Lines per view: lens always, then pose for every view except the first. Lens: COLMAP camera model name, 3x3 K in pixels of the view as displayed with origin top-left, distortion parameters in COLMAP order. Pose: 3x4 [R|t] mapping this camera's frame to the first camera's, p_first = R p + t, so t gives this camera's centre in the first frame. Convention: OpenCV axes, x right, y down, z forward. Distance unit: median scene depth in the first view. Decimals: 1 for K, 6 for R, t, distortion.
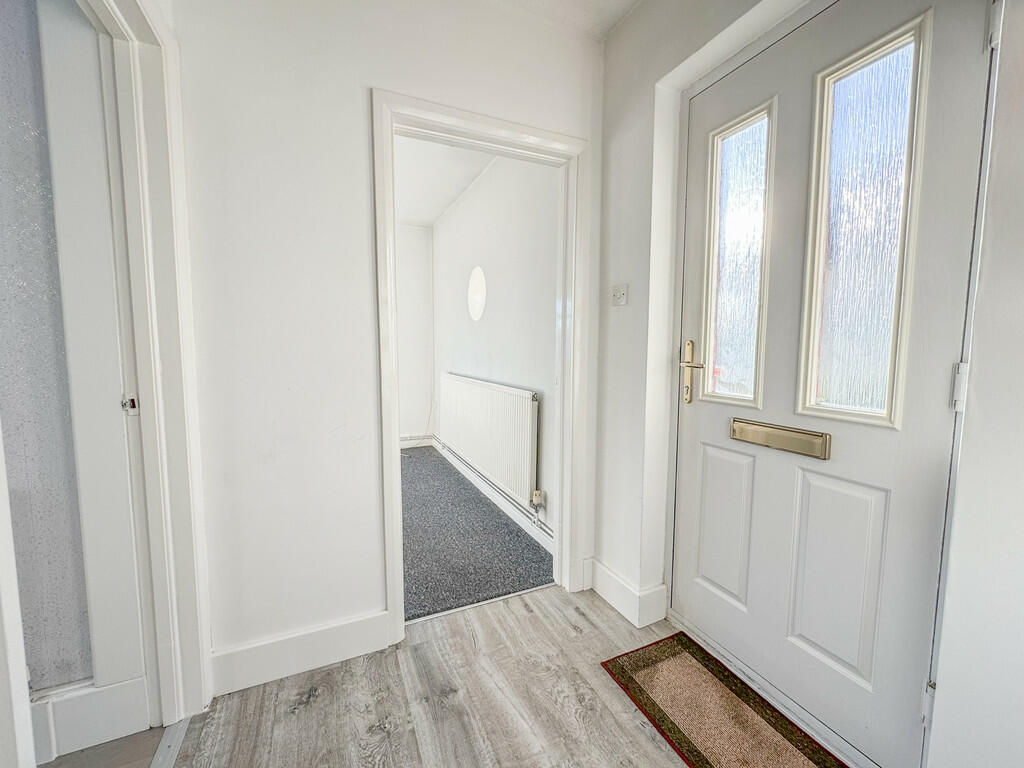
lens RADIAL K [[412.9, 0, 512.0], [0, 412.9, 384.0], [0, 0, 1]] dist [-0.013352, 0.000321]
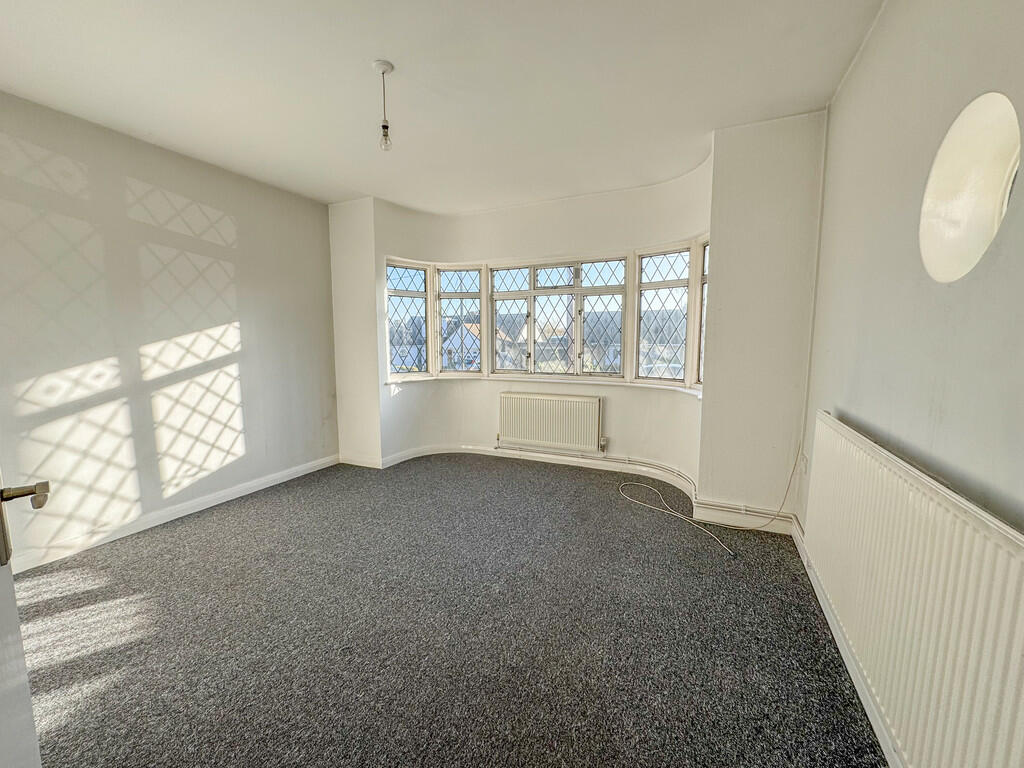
lens RADIAL K [[412.9, 0, 512.0], [0, 412.9, 384.0], [0, 0, 1]] dist [-0.013352, 0.000321]
pose [[0.652577, 0.079098, -0.753583, -0.054891], [-0.063324, 0.996750, 0.049785, -0.058042], [0.755072, 0.015232, 0.655465, 0.455601]]
